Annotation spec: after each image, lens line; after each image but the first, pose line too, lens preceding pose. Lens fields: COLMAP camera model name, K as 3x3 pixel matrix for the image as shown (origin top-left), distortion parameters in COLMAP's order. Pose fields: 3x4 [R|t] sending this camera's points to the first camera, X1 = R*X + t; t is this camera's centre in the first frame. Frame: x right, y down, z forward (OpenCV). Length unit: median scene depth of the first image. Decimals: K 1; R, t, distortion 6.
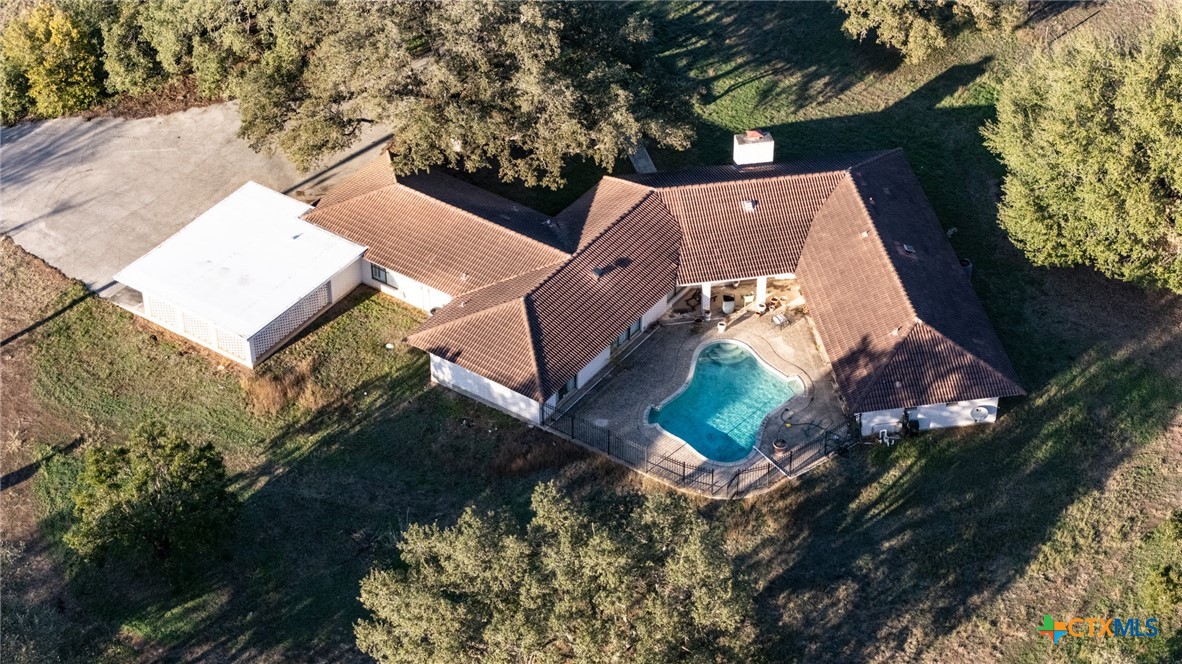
lens RADIAL K [[2390.2, 0, 591.0], [0, 2390.2, 332.0], [0, 0, 1]] dist [0.002001, 0.058951]
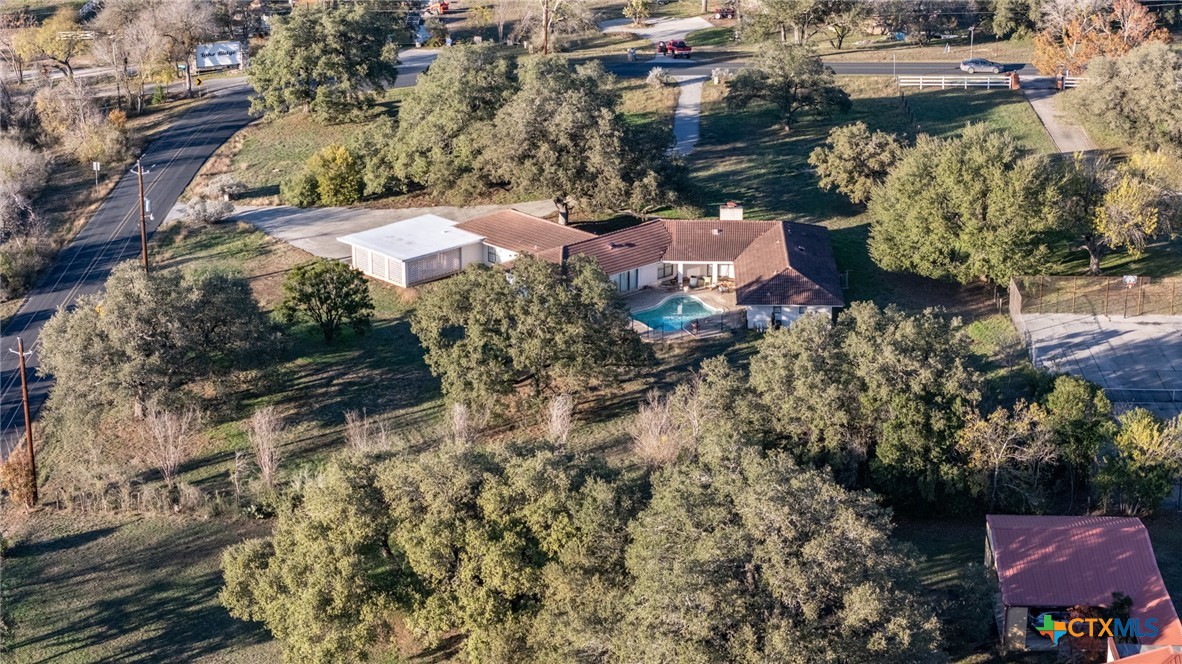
lens RADIAL K [[2390.2, 0, 591.0], [0, 2390.2, 332.0], [0, 0, 1]] dist [0.002001, 0.058951]
pose [[0.980287, 0.067640, -0.185638, 0.262902], [-0.122874, 0.944485, -0.304714, 0.472792], [0.154722, 0.321517, 0.934178, -0.478709]]
